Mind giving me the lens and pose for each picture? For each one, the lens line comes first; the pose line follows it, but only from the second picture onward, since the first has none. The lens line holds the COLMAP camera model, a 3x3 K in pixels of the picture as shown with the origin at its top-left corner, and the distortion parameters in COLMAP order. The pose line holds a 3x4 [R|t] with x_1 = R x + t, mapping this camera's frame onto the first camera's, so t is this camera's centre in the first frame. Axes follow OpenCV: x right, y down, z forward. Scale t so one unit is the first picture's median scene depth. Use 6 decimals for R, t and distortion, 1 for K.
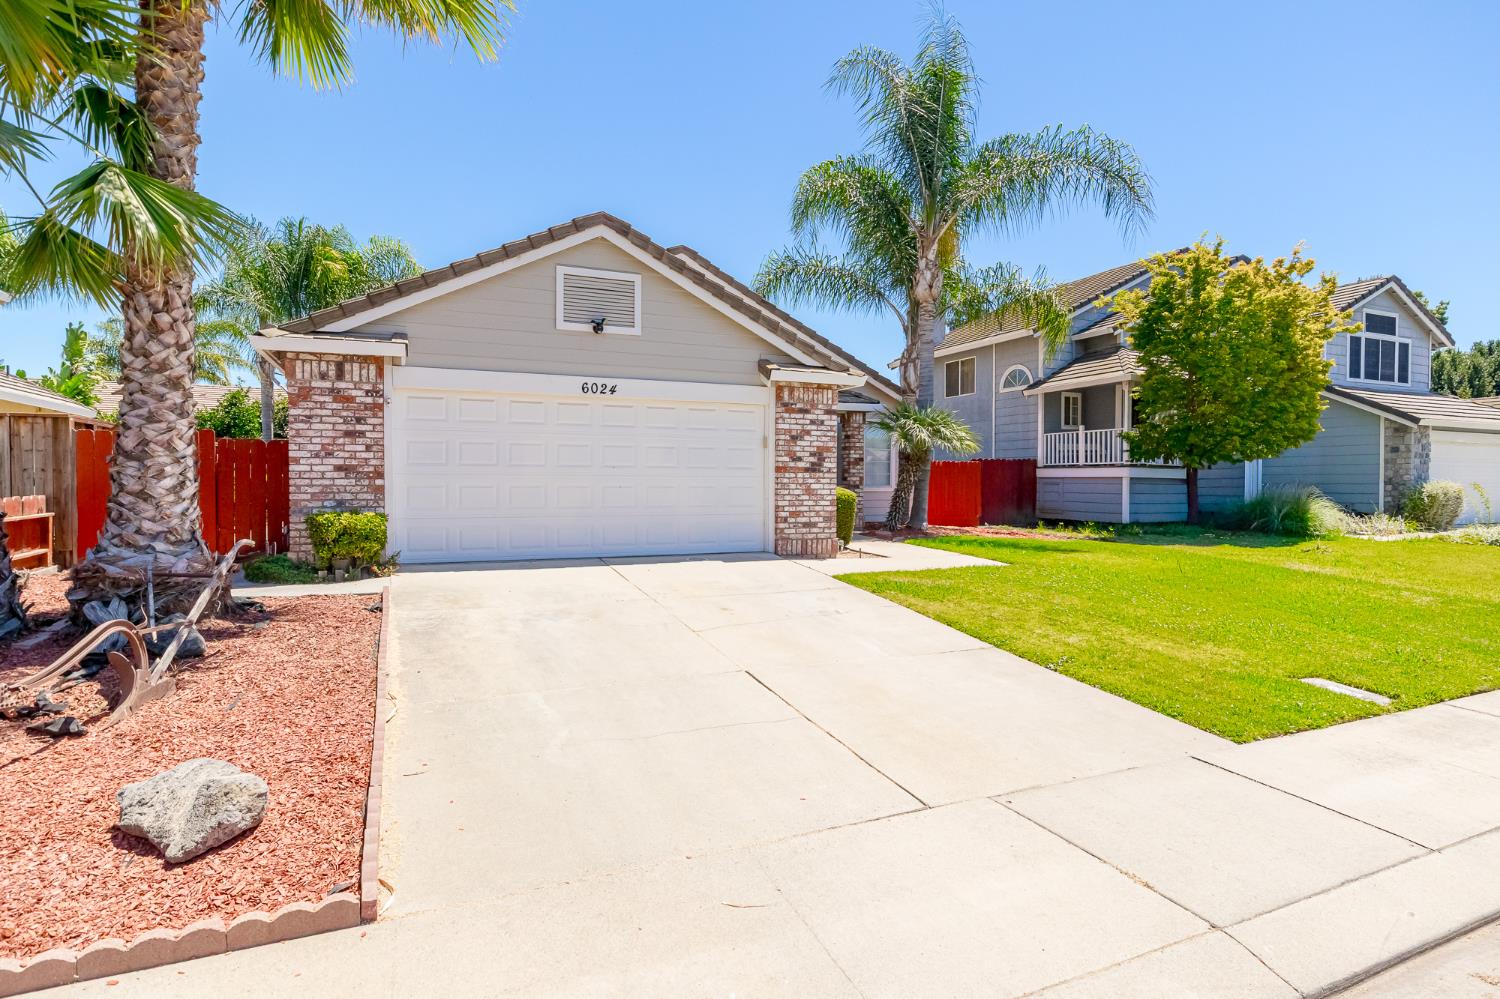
lens RADIAL K [[777.2, 0, 805.4], [0, 777.2, 503.2], [0, 0, 1]] dist [-0.013428, 0.000064]
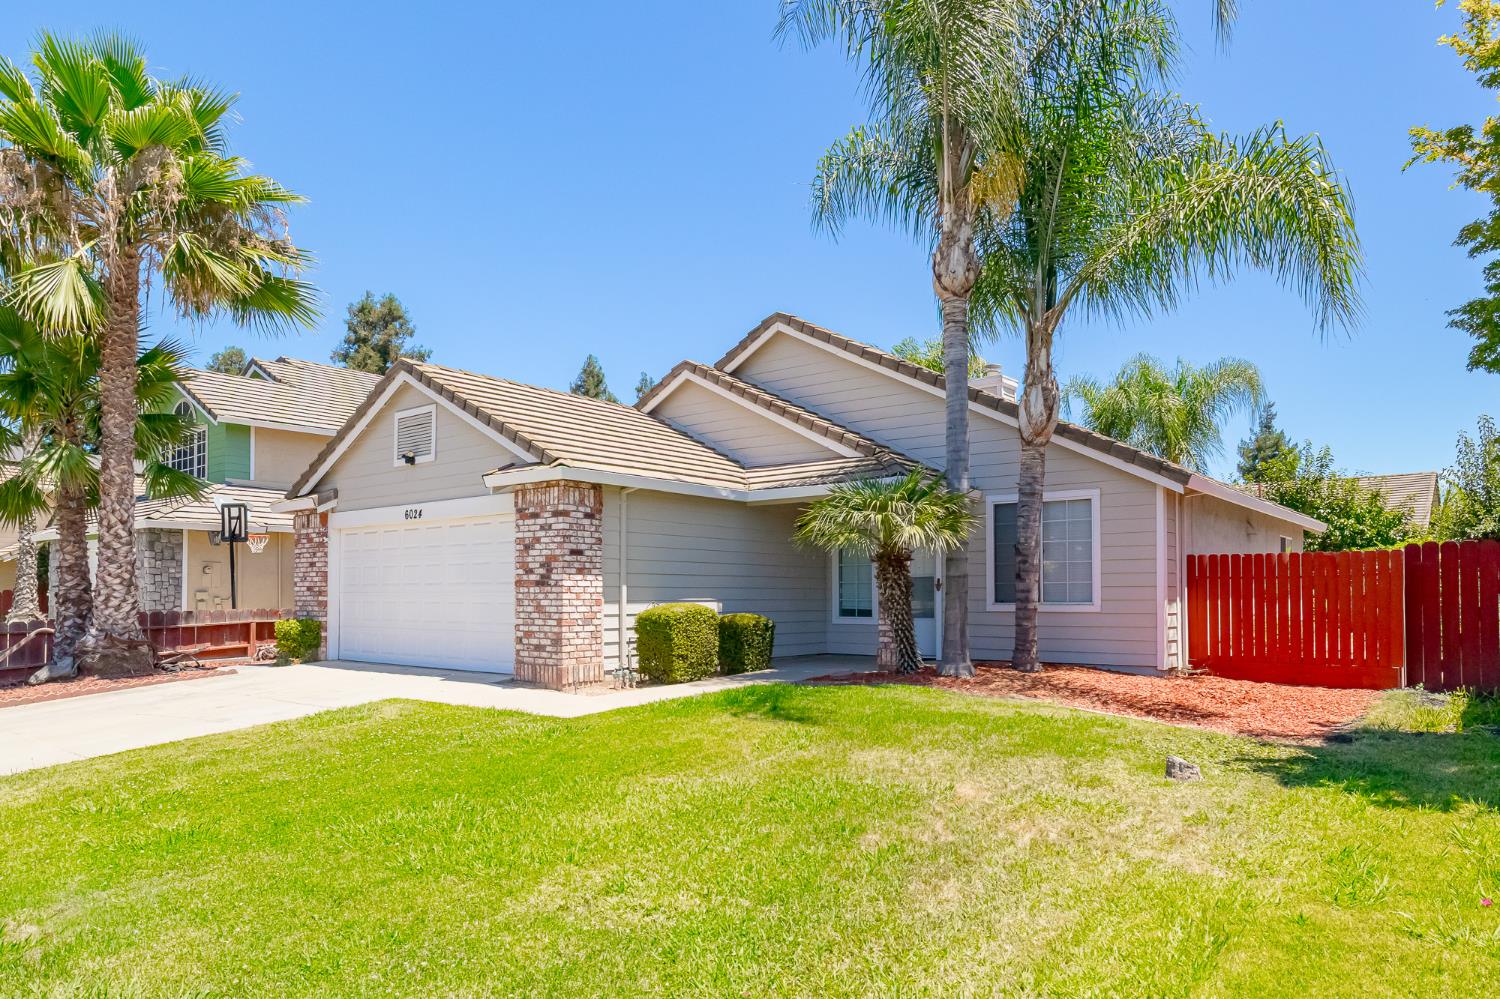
lens RADIAL K [[1015.5, 0, 796.4], [0, 1015.5, 578.7], [0, 0, 1]] dist [-0.004624, -0.001467]
pose [[0.427269, -0.019297, -0.903919, 1.247708], [-0.023900, 0.999182, -0.032628, -0.020243], [0.903809, 0.035545, 0.426458, 0.856539]]
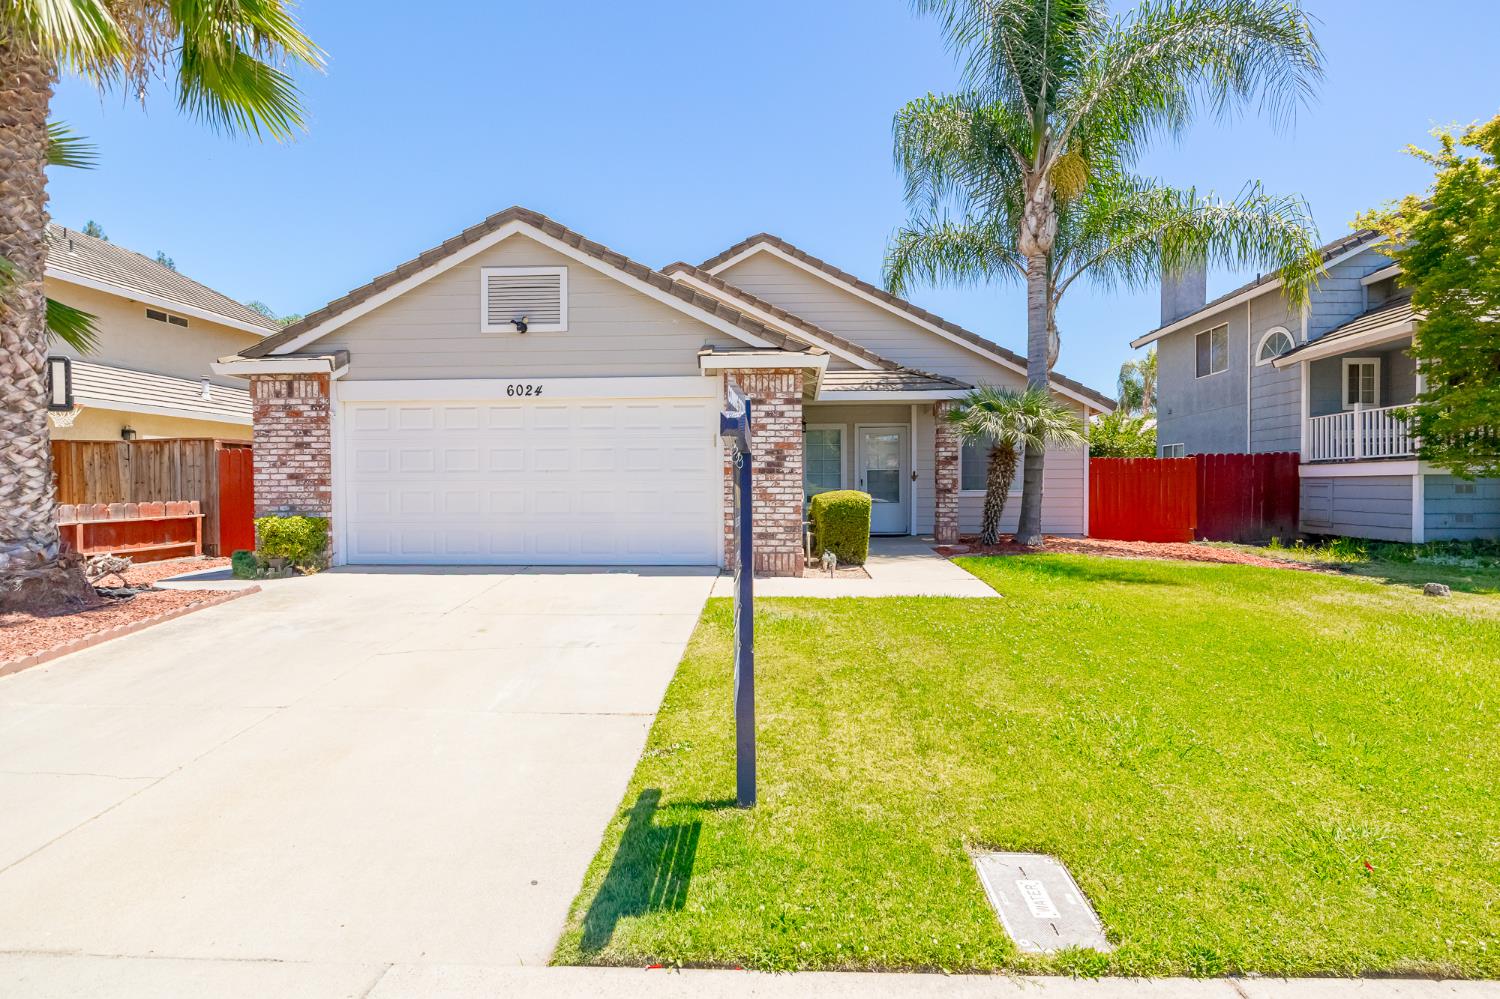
lens RADIAL K [[777.2, 0, 805.4], [0, 777.2, 503.2], [0, 0, 1]] dist [-0.013428, 0.000064]
pose [[0.889263, 0.001494, -0.457393, 0.472695], [-0.005216, 0.999963, -0.006875, -0.002650], [0.457366, 0.008500, 0.889238, 0.296840]]
